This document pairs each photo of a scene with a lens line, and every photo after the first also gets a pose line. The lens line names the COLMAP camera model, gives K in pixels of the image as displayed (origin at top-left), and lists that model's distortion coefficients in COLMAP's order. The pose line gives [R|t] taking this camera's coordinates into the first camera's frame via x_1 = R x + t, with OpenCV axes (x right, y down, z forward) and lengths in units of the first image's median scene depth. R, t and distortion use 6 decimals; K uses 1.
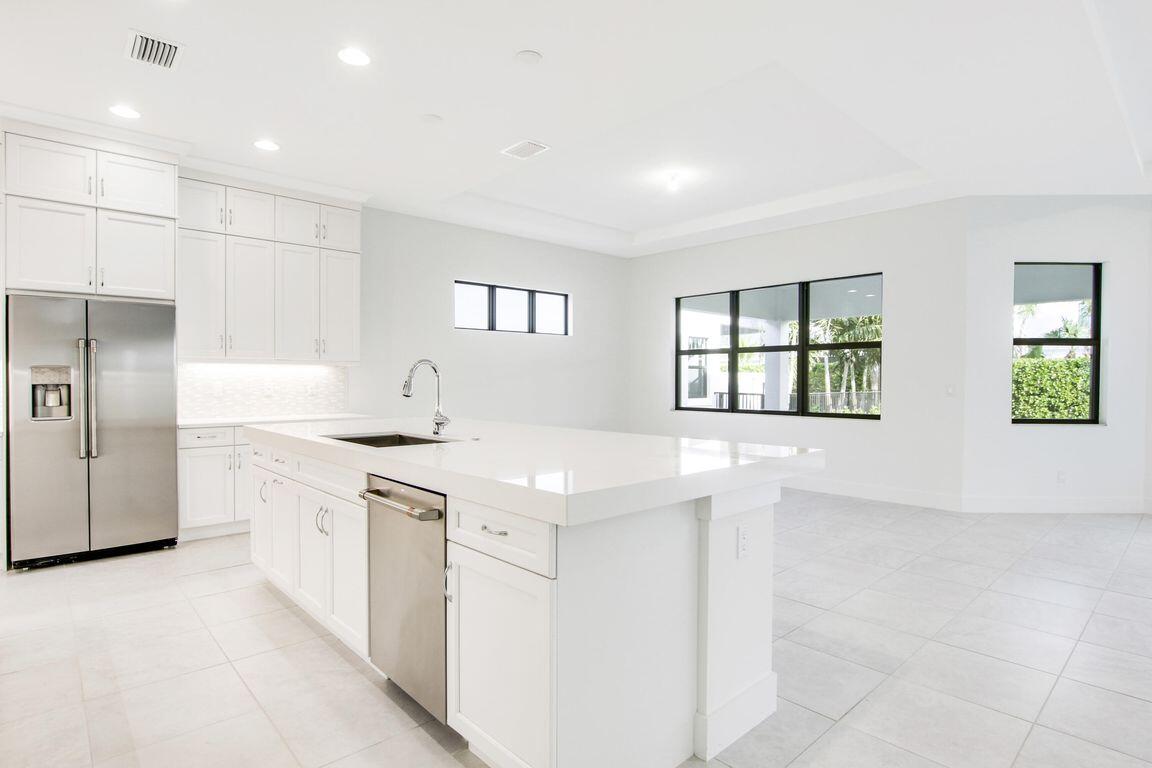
lens RADIAL K [[608.4, 0, 576.7], [0, 608.4, 383.7], [0, 0, 1]] dist [-0.017321, -0.000566]
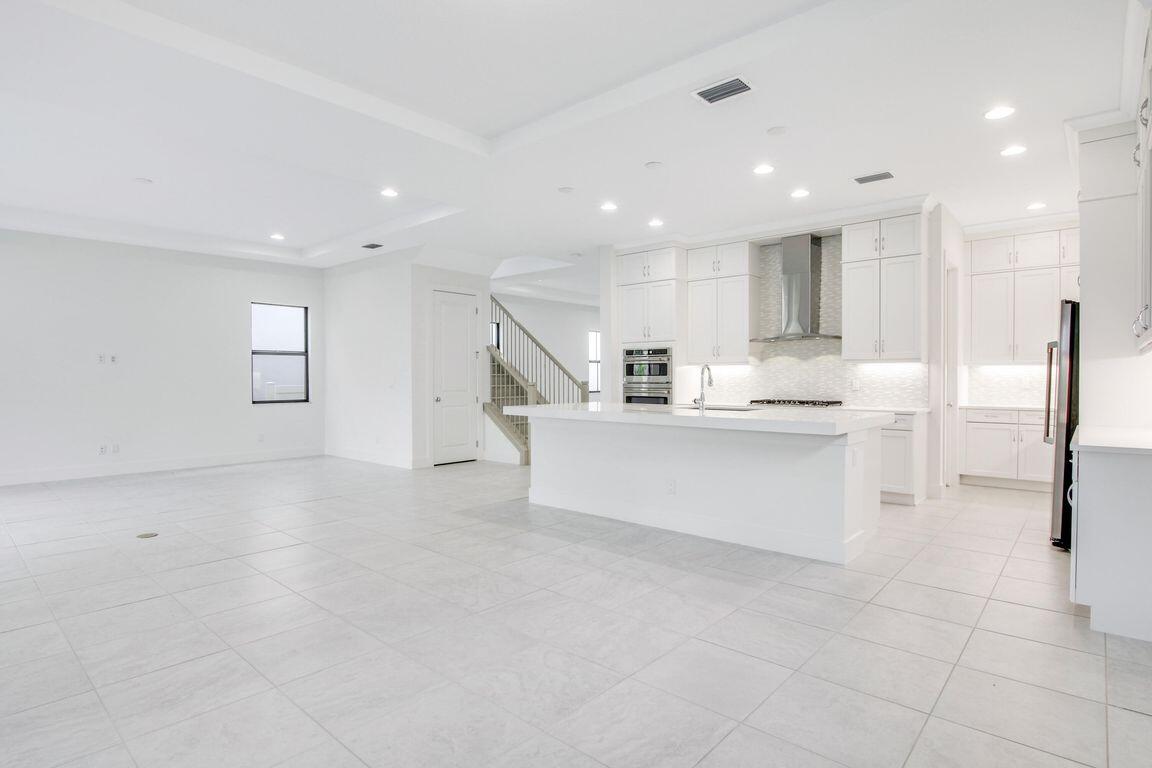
lens RADIAL K [[608.4, 0, 576.2], [0, 608.4, 385.7], [0, 0, 1]] dist [-0.017321, -0.000566]
pose [[-0.996007, 0.001451, -0.089261, 0.184200], [-0.000228, 0.999823, 0.018795, -0.006460], [0.089272, 0.018740, -0.995831, 2.053583]]
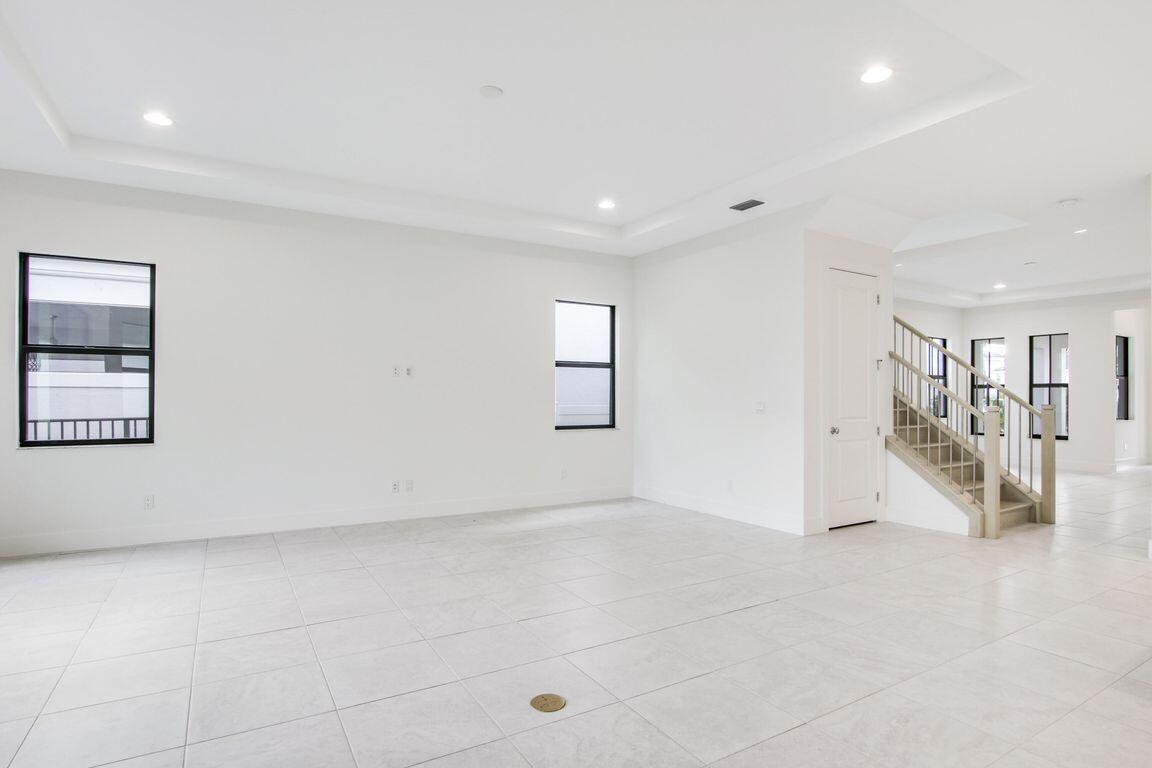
lens RADIAL K [[608.4, 0, 580.1], [0, 608.4, 390.8], [0, 0, 1]] dist [-0.017321, -0.000566]
pose [[-0.980382, -0.004148, 0.197063, 0.812373], [-0.004885, 0.999983, -0.003253, -0.003297], [-0.197046, -0.004152, -0.980385, 1.363586]]
